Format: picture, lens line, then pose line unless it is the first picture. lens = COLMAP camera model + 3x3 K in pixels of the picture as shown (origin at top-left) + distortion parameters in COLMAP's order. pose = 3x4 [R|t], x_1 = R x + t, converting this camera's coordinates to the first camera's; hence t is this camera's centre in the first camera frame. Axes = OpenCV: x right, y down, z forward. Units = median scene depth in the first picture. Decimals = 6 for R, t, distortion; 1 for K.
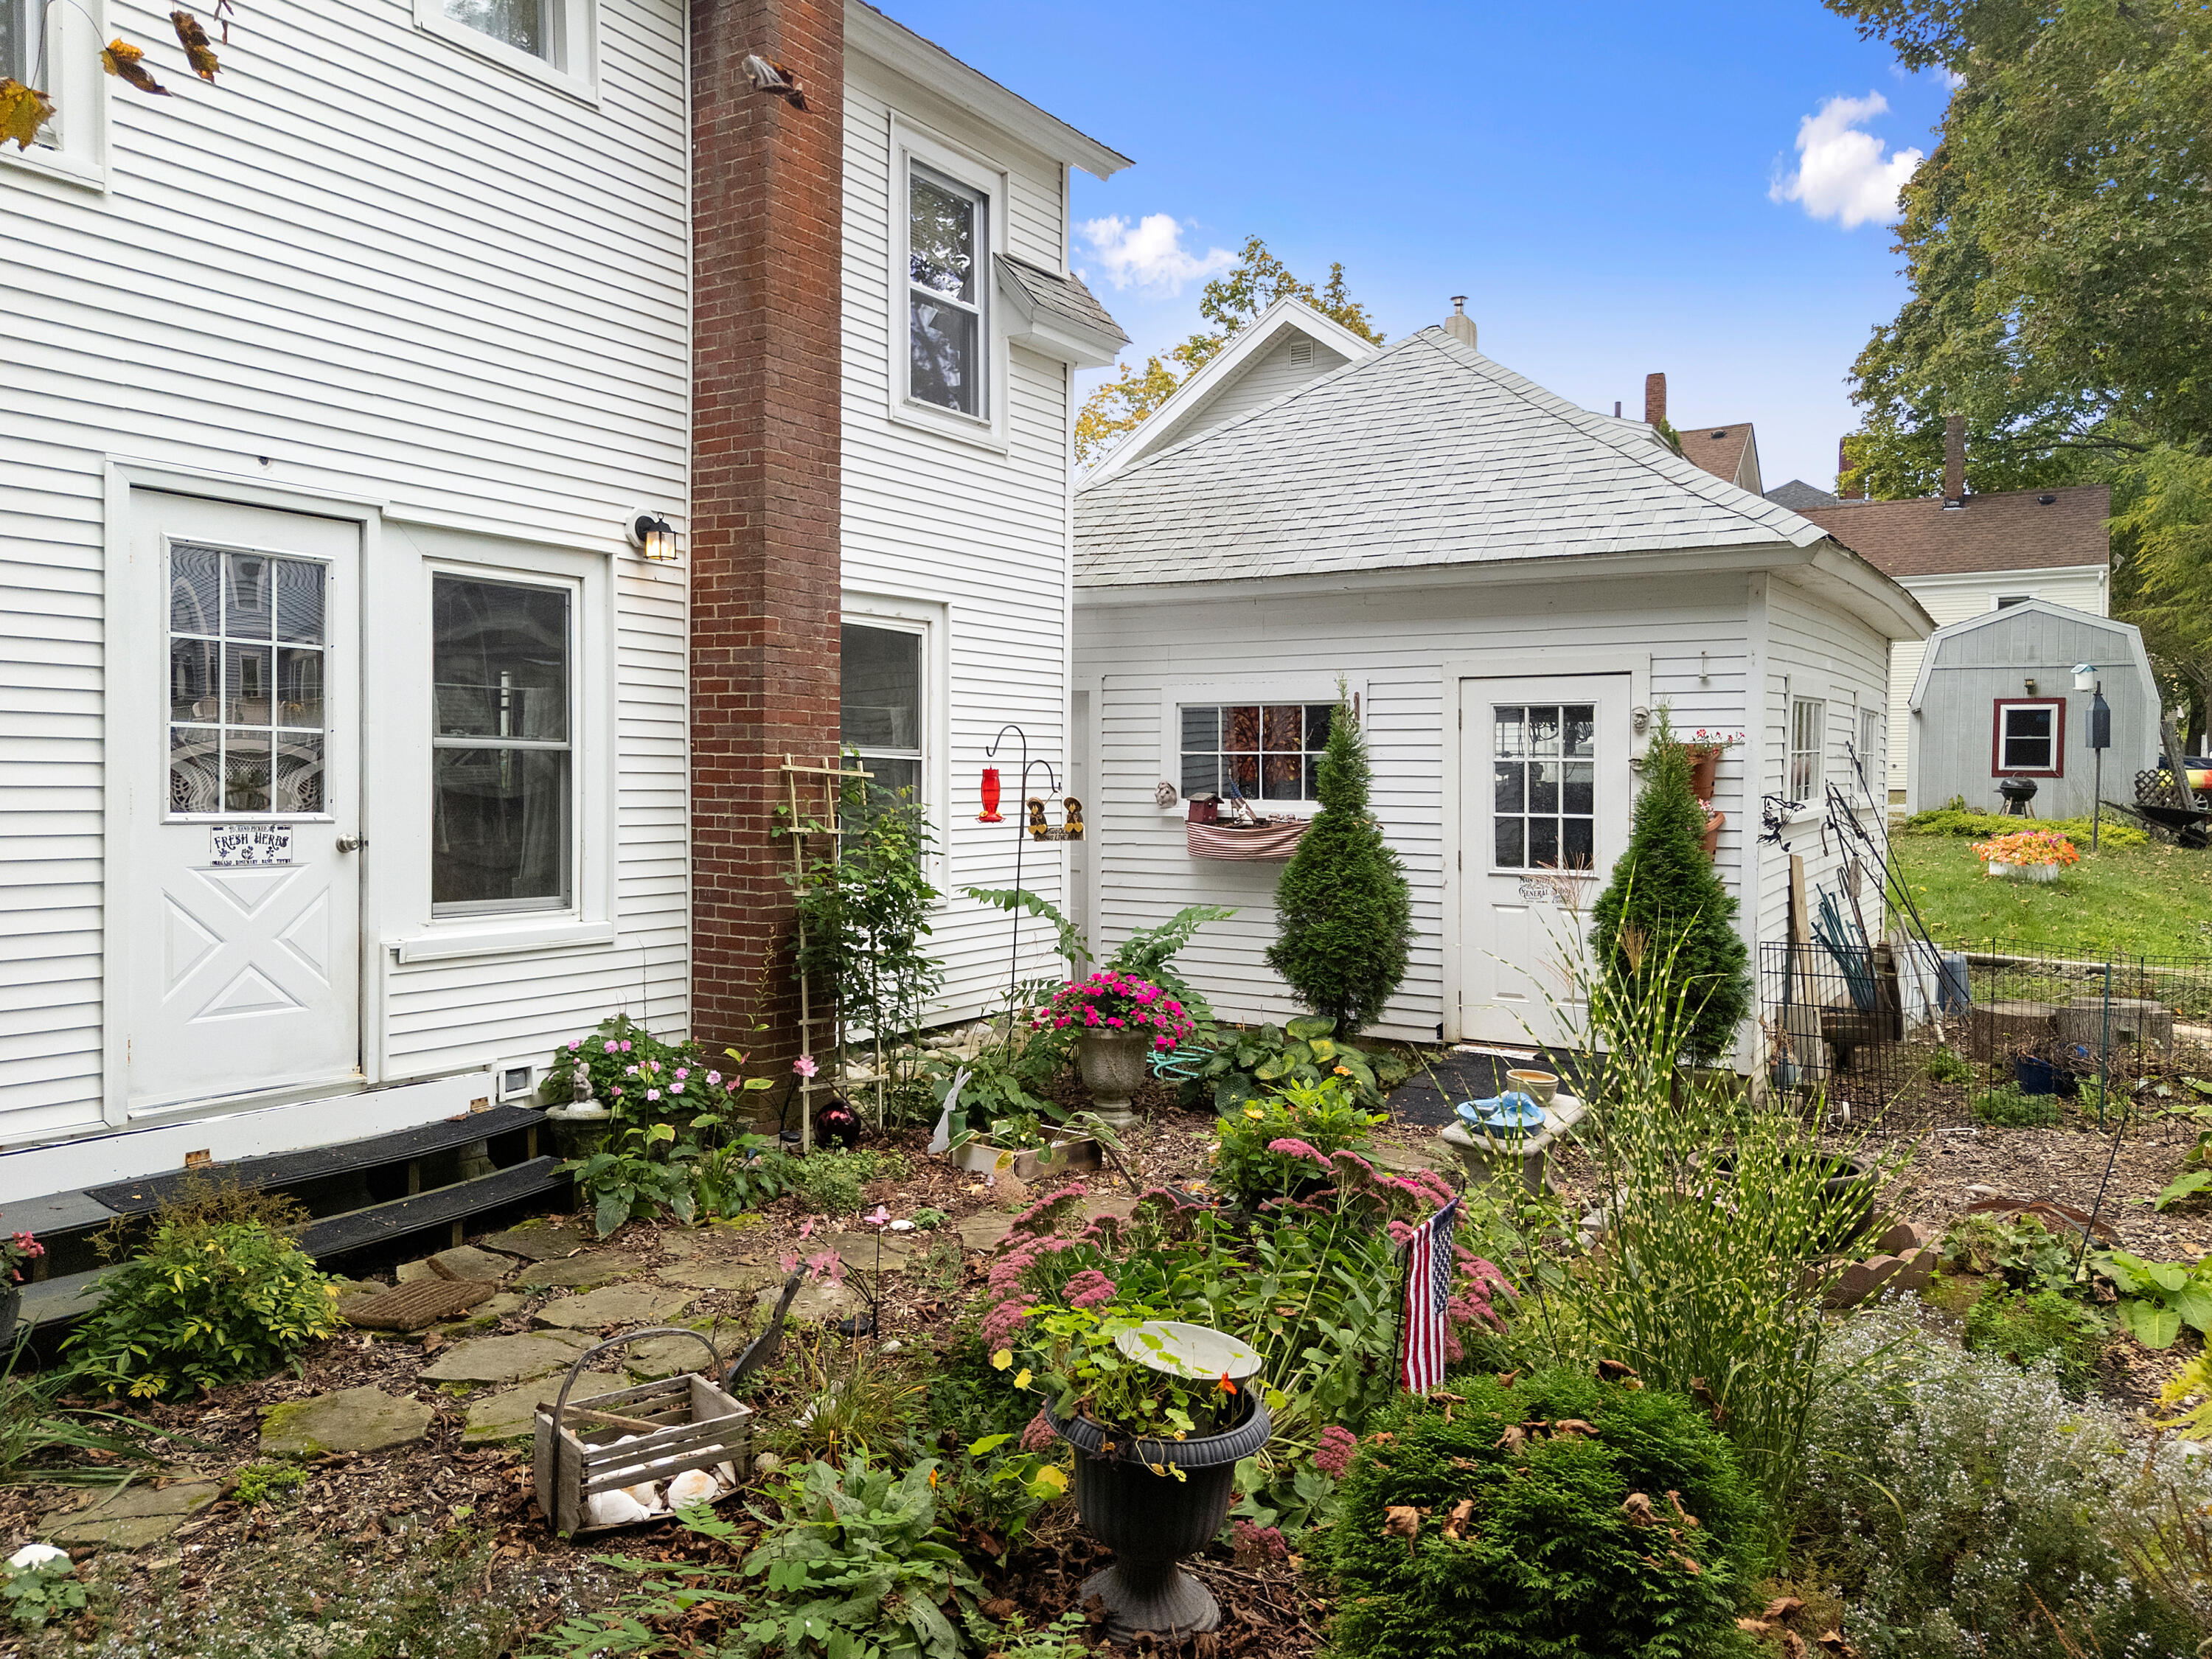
lens RADIAL K [[1753.8, 0, 1126.2], [0, 1753.8, 805.6], [0, 0, 1]] dist [0.114573, -0.140296]
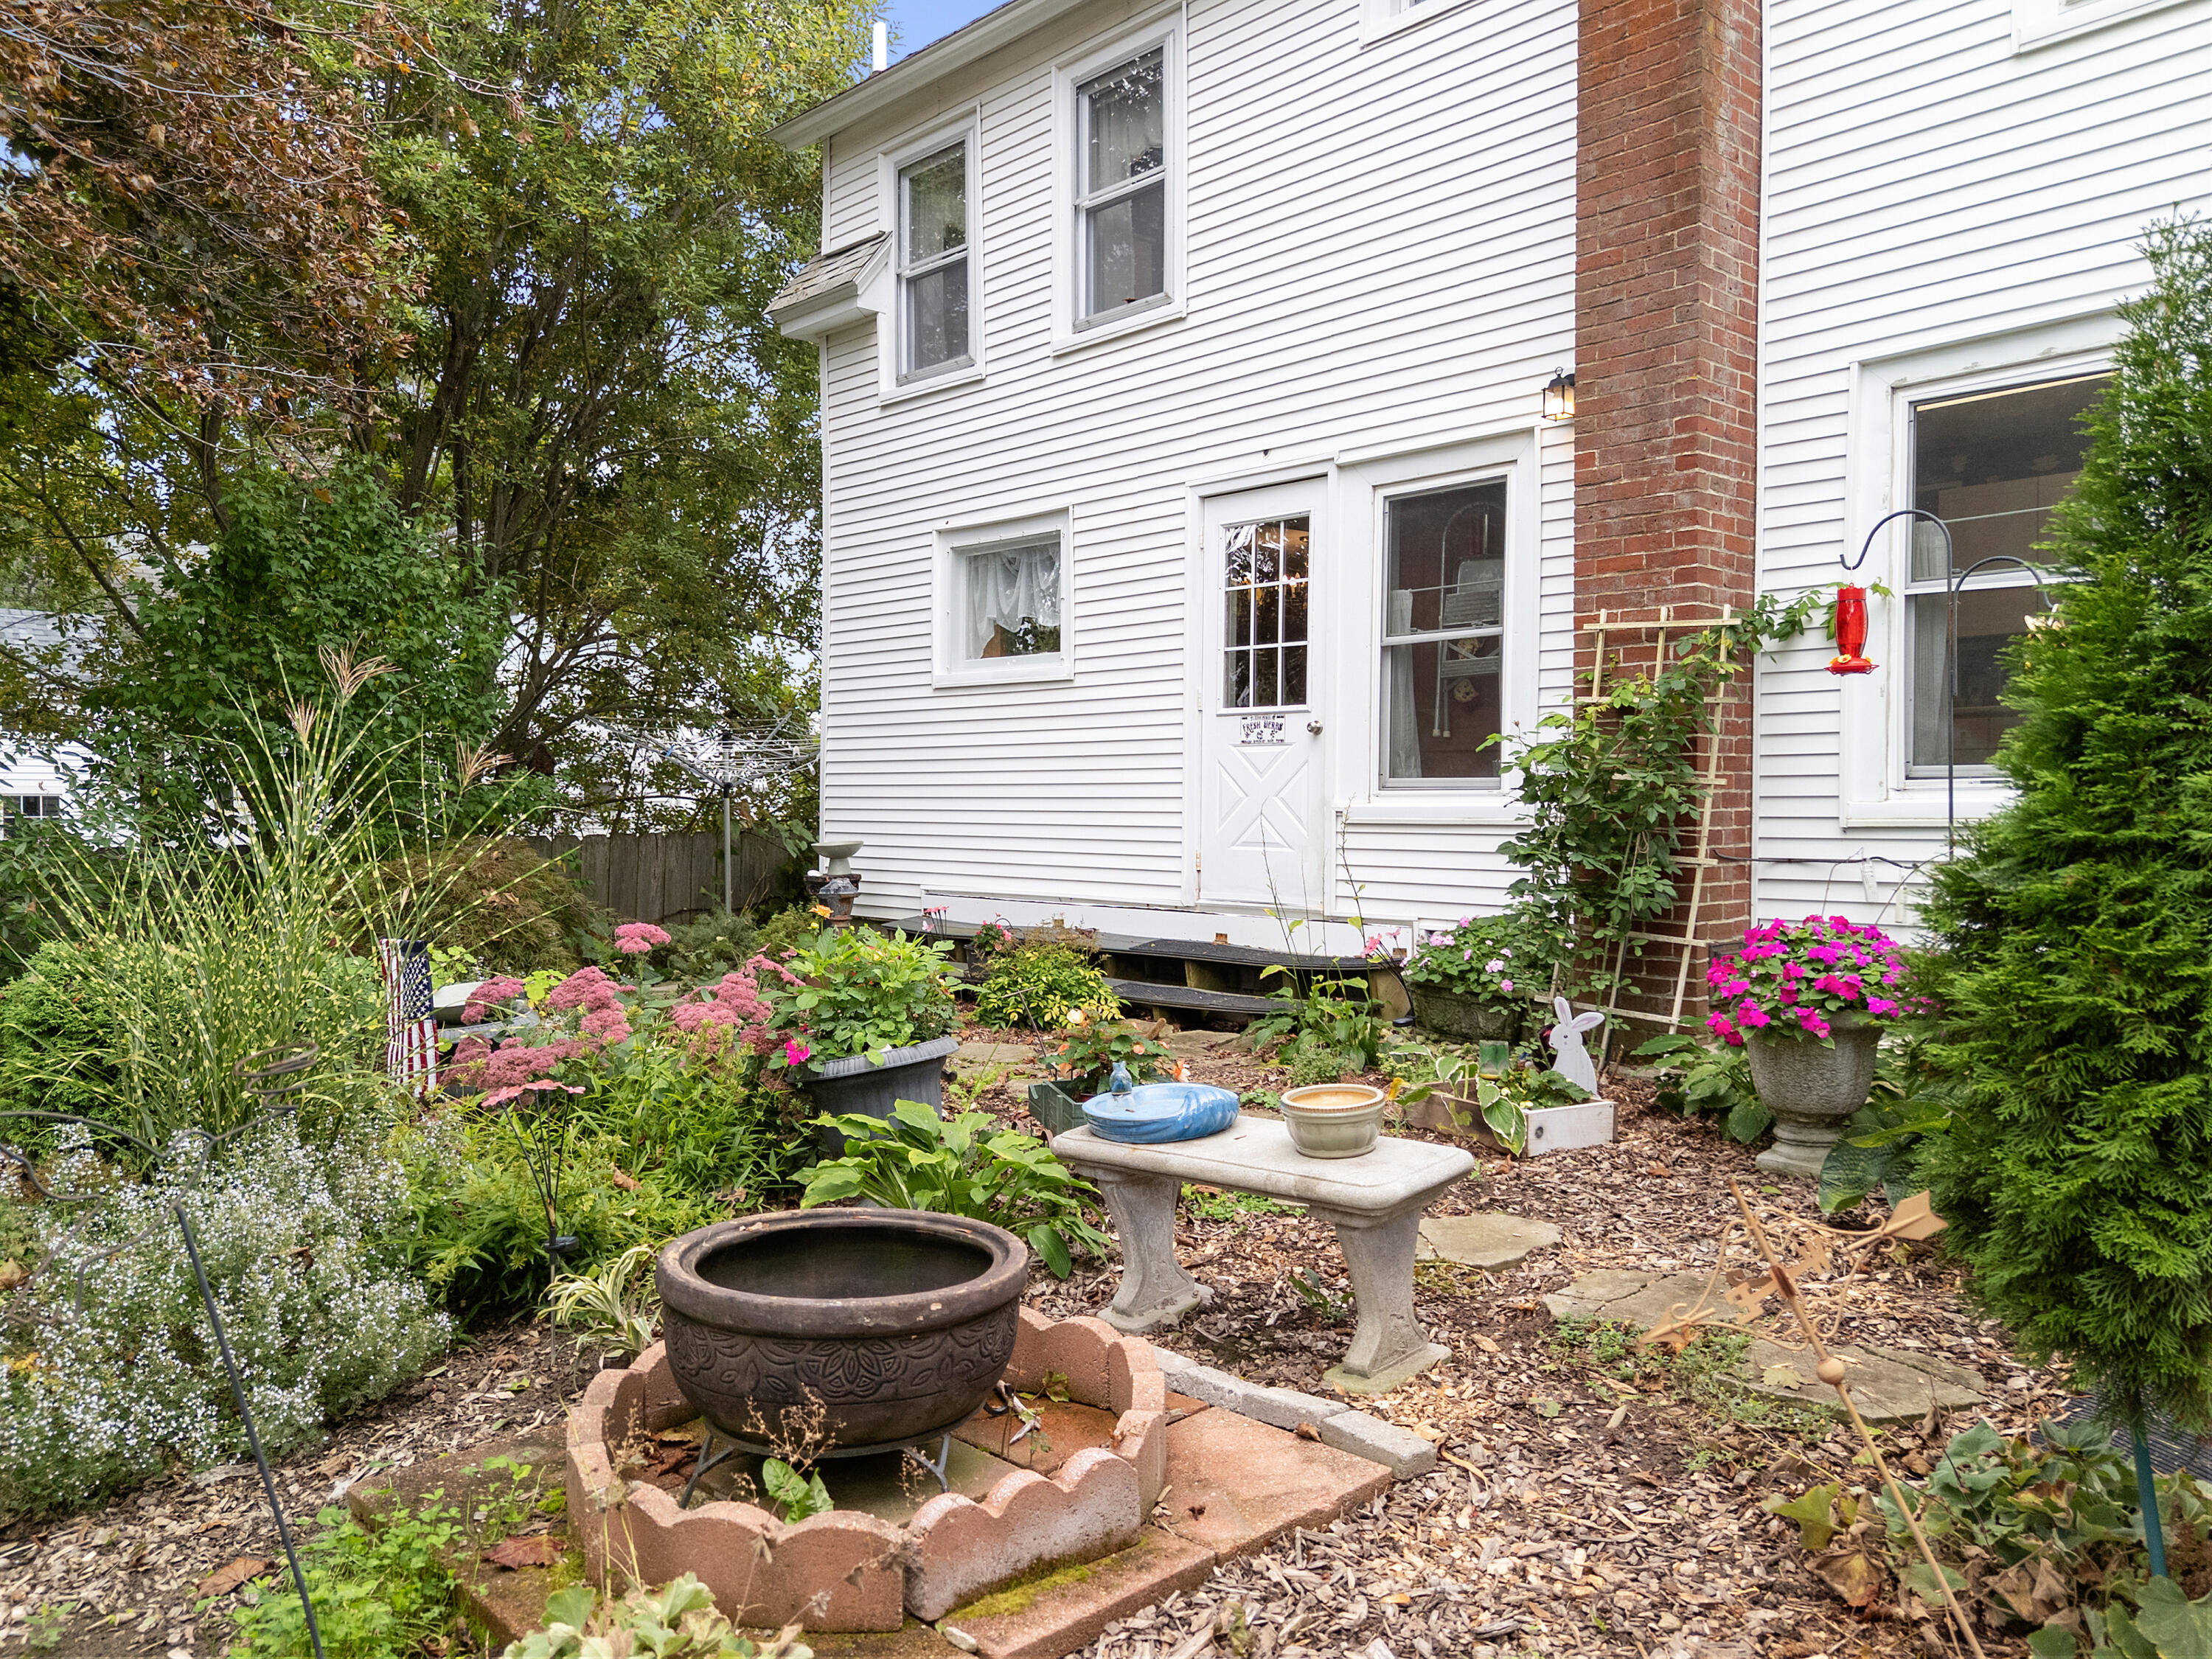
lens RADIAL K [[1753.8, 0, 1126.2], [0, 1753.8, 805.6], [0, 0, 1]] dist [0.114573, -0.140296]
pose [[-0.307363, -0.002634, -0.951589, 0.802166], [-0.009281, 0.999957, 0.000230, 0.077485], [0.951547, 0.008902, -0.307374, 1.238366]]
